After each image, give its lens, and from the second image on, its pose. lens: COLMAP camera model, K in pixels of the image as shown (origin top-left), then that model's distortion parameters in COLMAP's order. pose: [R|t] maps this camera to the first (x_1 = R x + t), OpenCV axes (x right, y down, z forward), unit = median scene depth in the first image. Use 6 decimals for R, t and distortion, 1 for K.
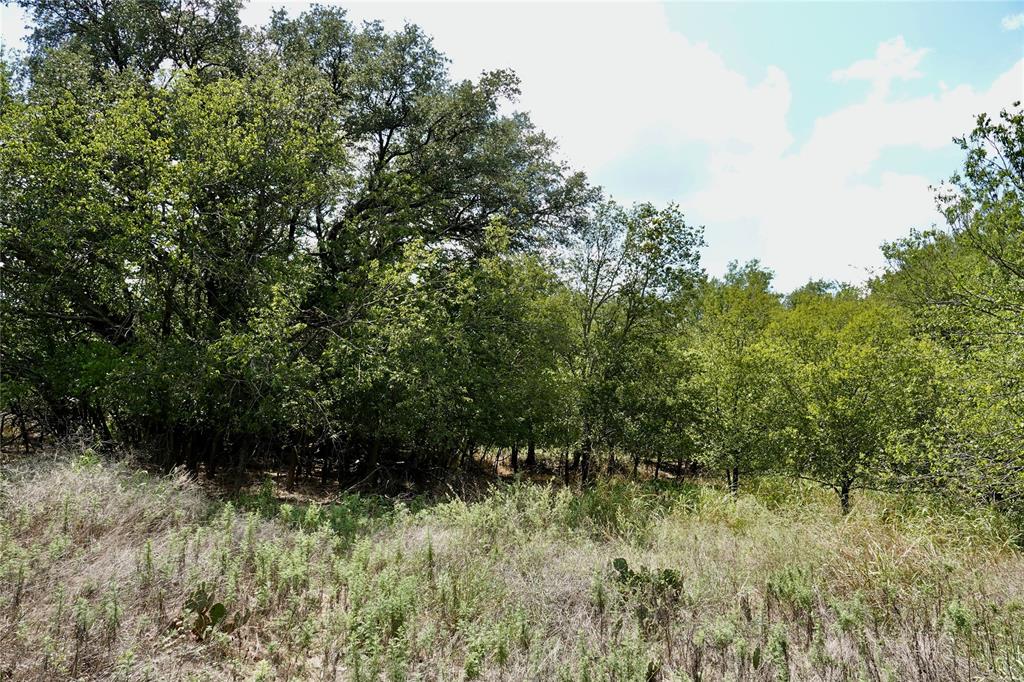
lens RADIAL K [[712.8, 0, 513.0], [0, 712.8, 343.8], [0, 0, 1]] dist [0.004130, 0.005935]
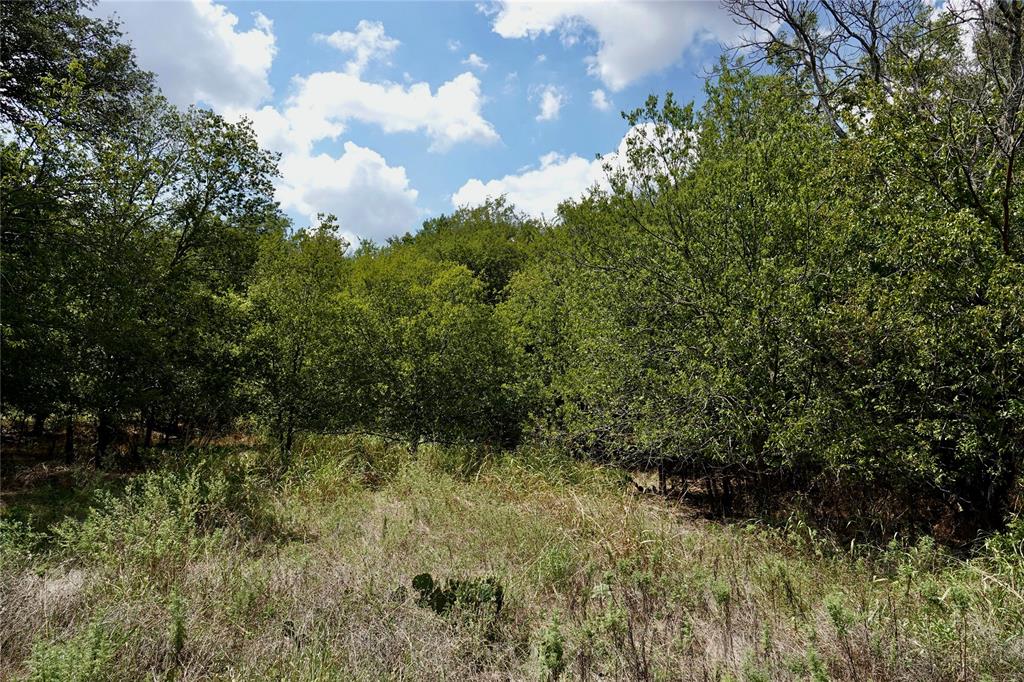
lens RADIAL K [[712.8, 0, 513.1], [0, 712.8, 339.7], [0, 0, 1]] dist [0.004130, 0.005935]
pose [[0.743474, 0.035750, 0.667808, -0.093470], [-0.077084, 0.996496, 0.032473, 0.011462], [-0.664307, -0.075620, 0.743625, 0.146519]]
